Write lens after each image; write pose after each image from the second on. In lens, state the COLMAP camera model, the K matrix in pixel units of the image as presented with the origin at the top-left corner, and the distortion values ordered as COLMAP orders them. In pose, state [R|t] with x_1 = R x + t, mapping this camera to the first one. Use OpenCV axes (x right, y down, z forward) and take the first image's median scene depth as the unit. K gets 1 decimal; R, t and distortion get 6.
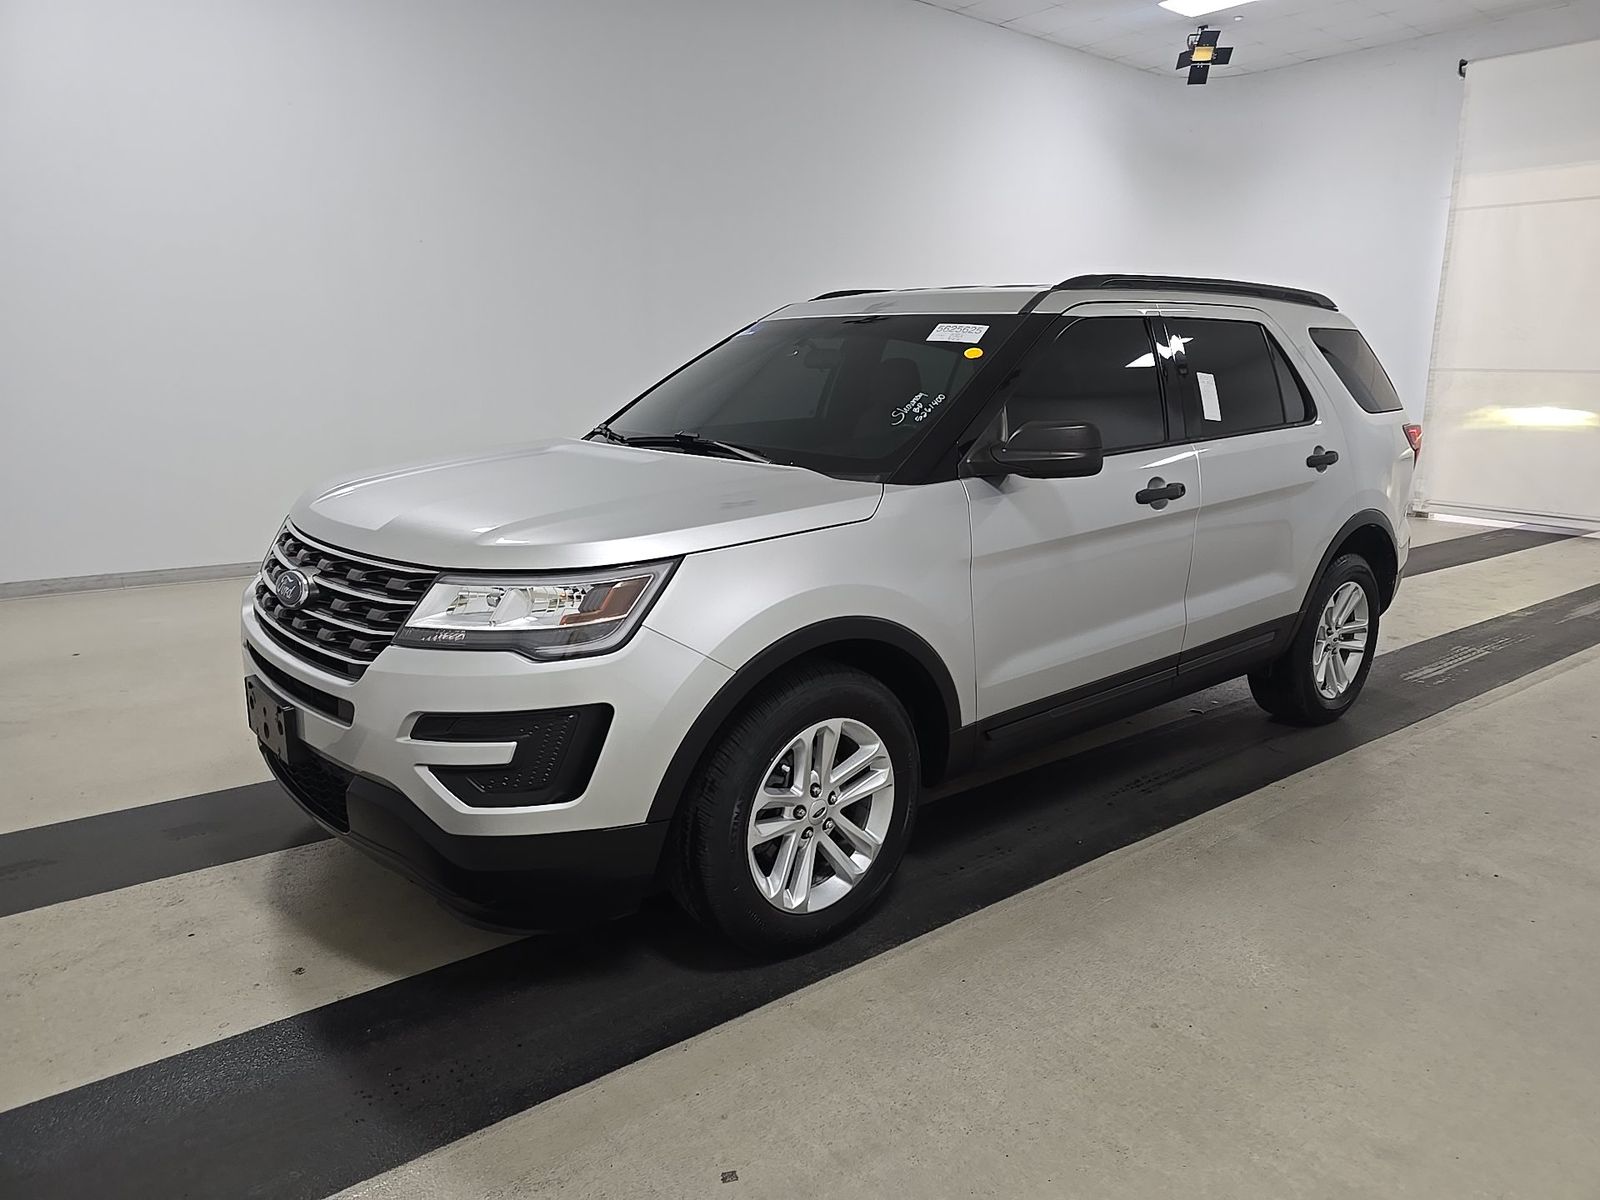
lens RADIAL K [[1081.0, 0, 800.0], [0, 1081.0, 600.0], [0, 0, 1]] dist [0.016735, -0.002281]
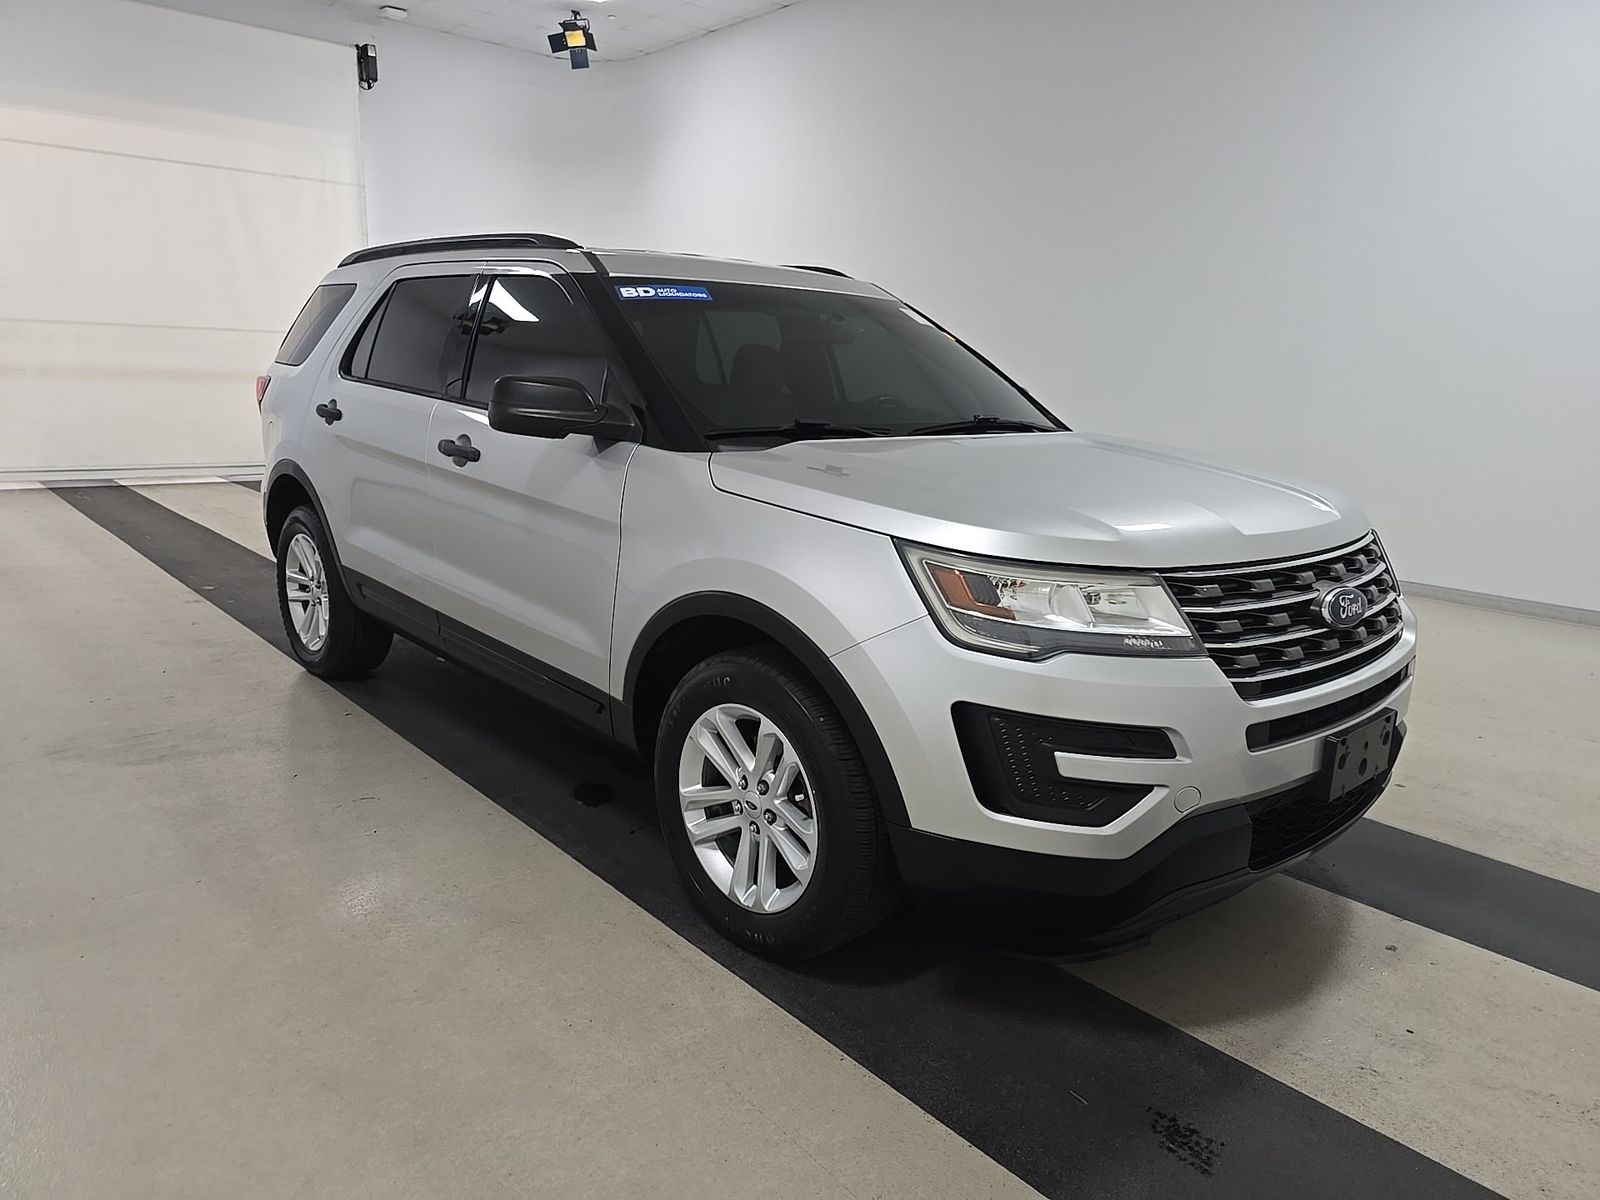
lens RADIAL K [[1081.0, 0, 800.0], [0, 1081.0, 600.0], [0, 0, 1]] dist [0.016735, -0.002281]
pose [[-0.033488, -0.227087, 0.973298, -0.841318], [0.175236, 0.957425, 0.229413, -0.188690], [-0.983957, 0.178239, 0.007731, 0.908934]]
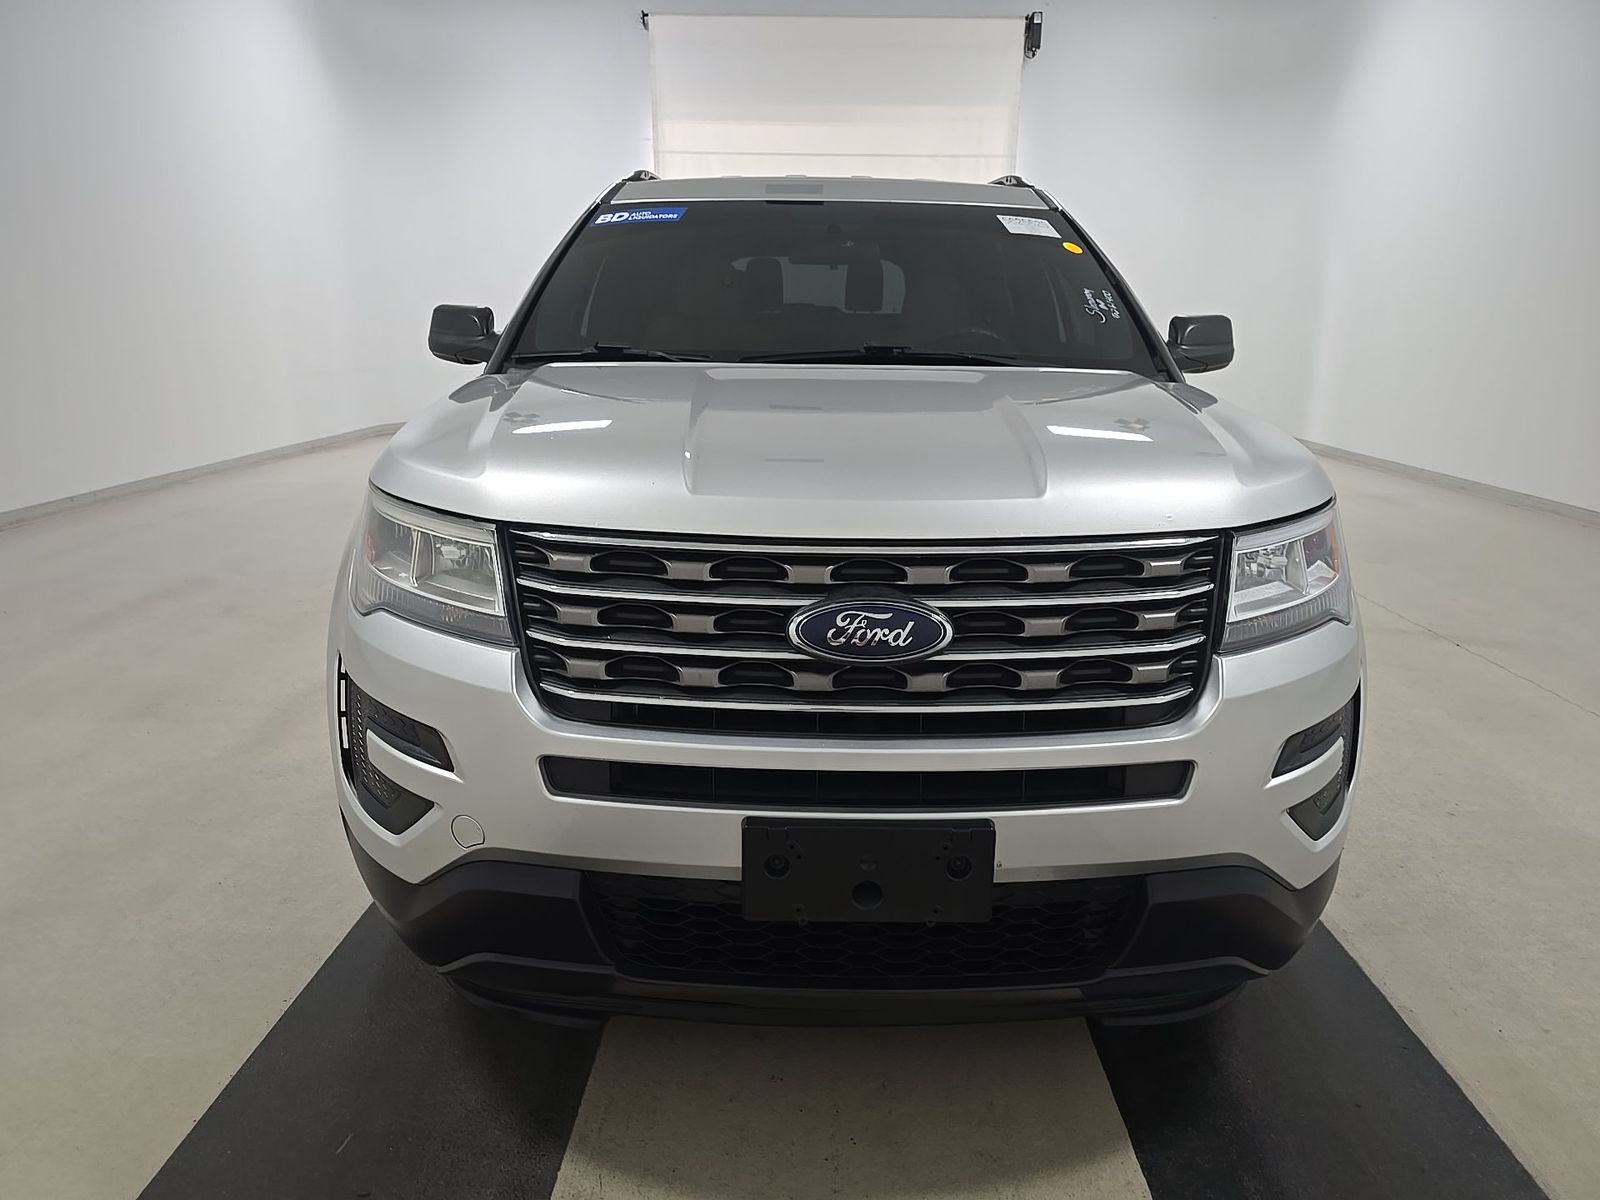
lens RADIAL K [[1081.0, 0, 800.0], [0, 1081.0, 600.0], [0, 0, 1]] dist [0.016735, -0.002281]
pose [[0.635401, -0.197261, 0.746561, -0.574344], [0.152163, 0.979849, 0.129395, -0.064796], [-0.757042, 0.031381, 0.652613, 0.428306]]
